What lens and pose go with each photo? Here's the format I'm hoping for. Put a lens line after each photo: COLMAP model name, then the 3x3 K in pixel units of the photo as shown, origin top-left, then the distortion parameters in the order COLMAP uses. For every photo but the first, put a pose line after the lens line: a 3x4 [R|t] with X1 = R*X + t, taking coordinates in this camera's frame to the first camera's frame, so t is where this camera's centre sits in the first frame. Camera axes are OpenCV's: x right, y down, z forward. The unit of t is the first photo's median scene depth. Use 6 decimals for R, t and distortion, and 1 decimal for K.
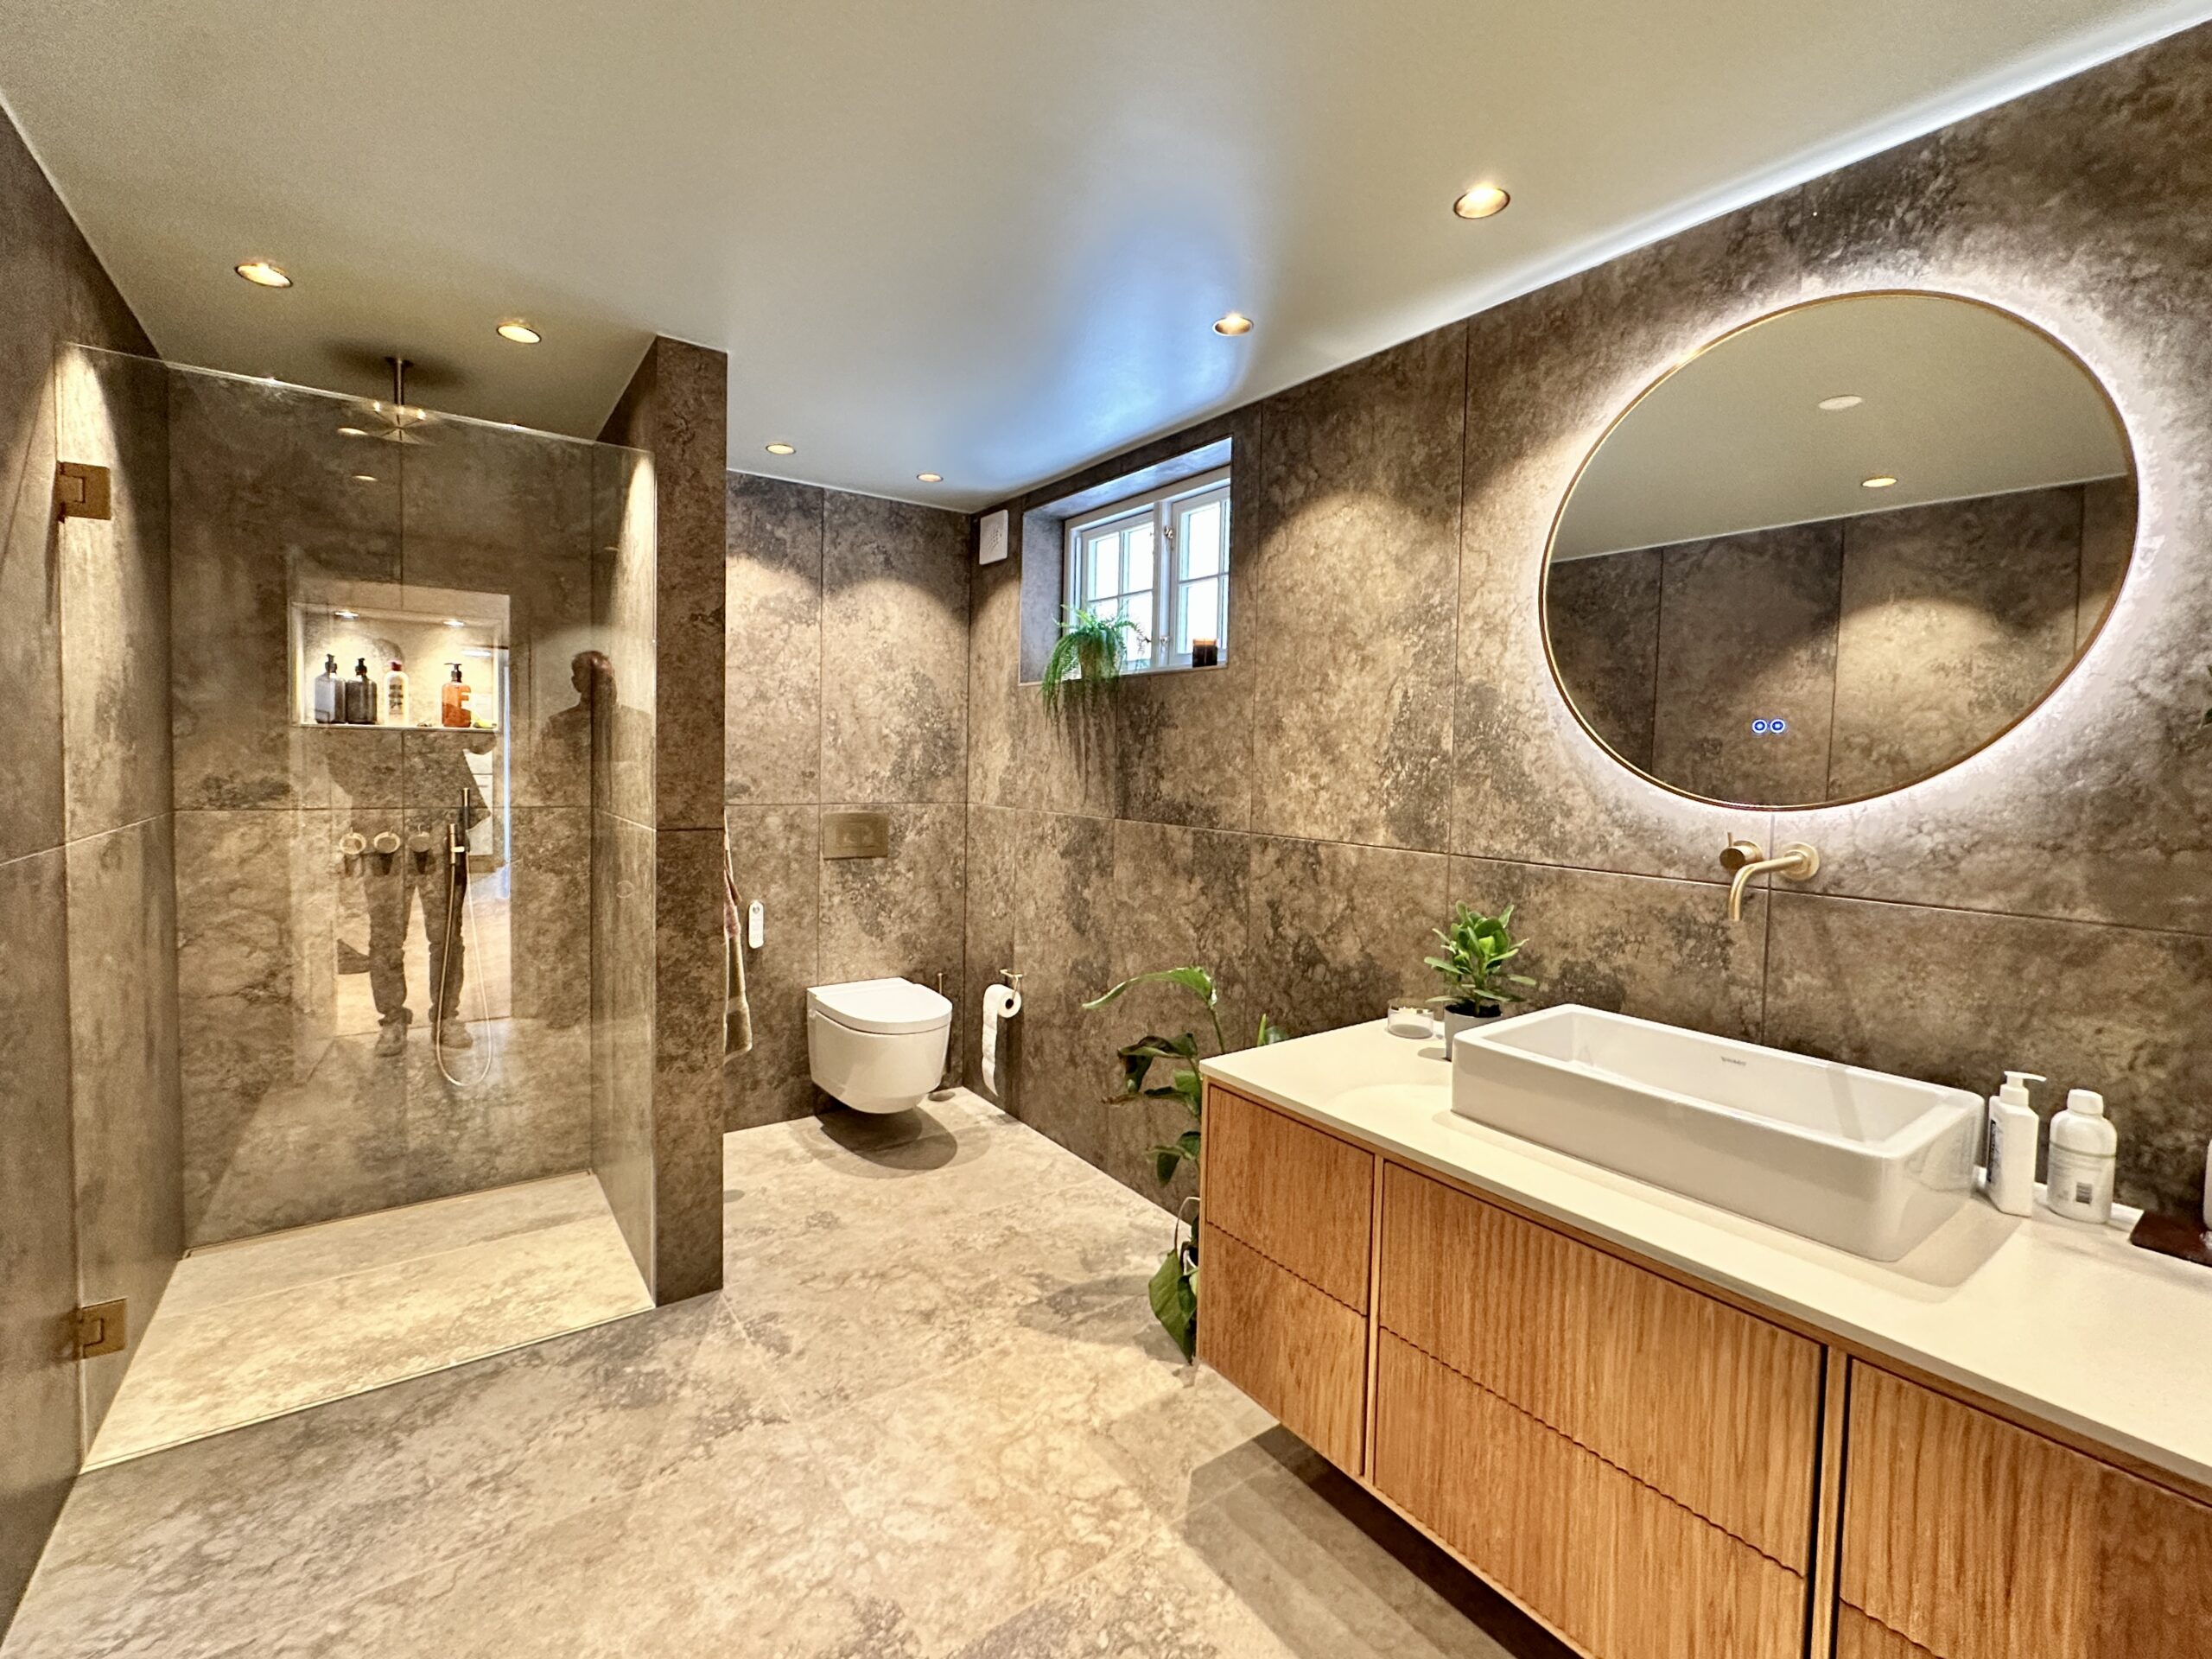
lens RADIAL K [[909.4, 0, 1110.5], [0, 909.4, 805.6], [0, 0, 1]] dist [-0.006176, 0.001589]
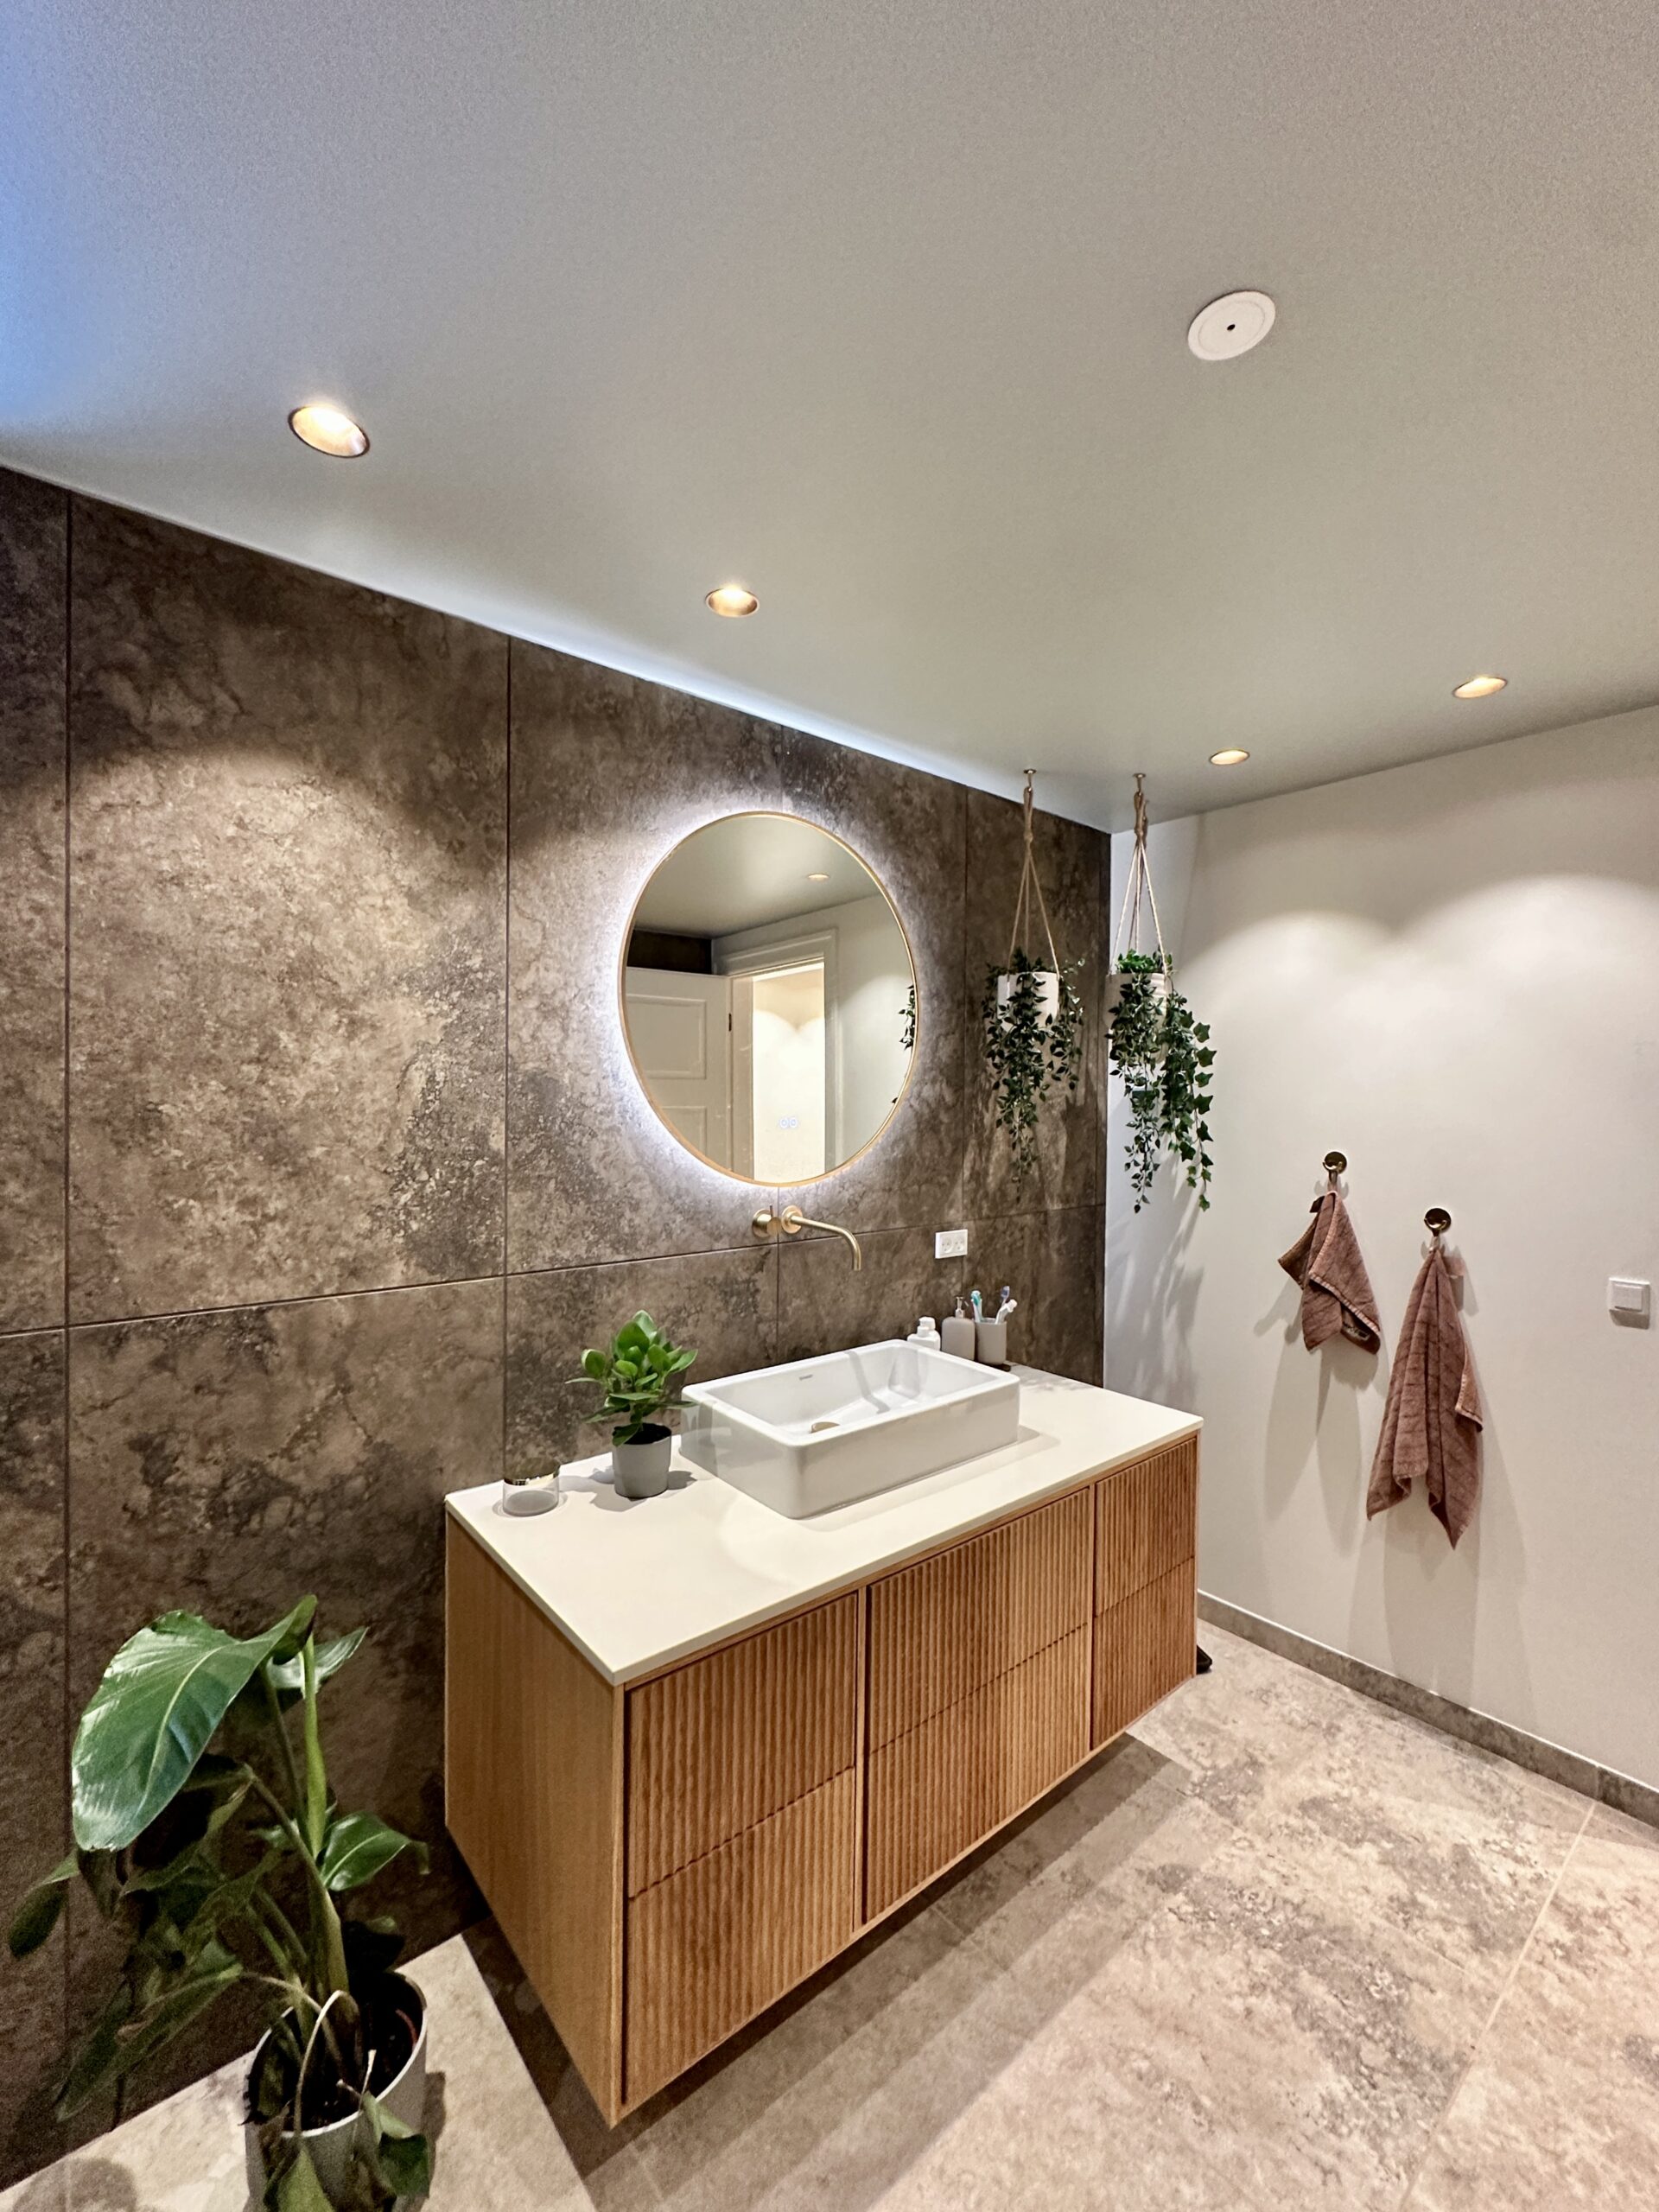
lens RADIAL K [[909.4, 0, 831.7], [0, 909.4, 1109.9], [0, 0, 1]] dist [-0.006176, 0.001589]
pose [[-0.031862, -0.040363, 0.998677, -0.445960], [0.043312, 0.998190, 0.041726, -0.115677], [-0.998553, 0.044584, -0.030056, 0.707628]]
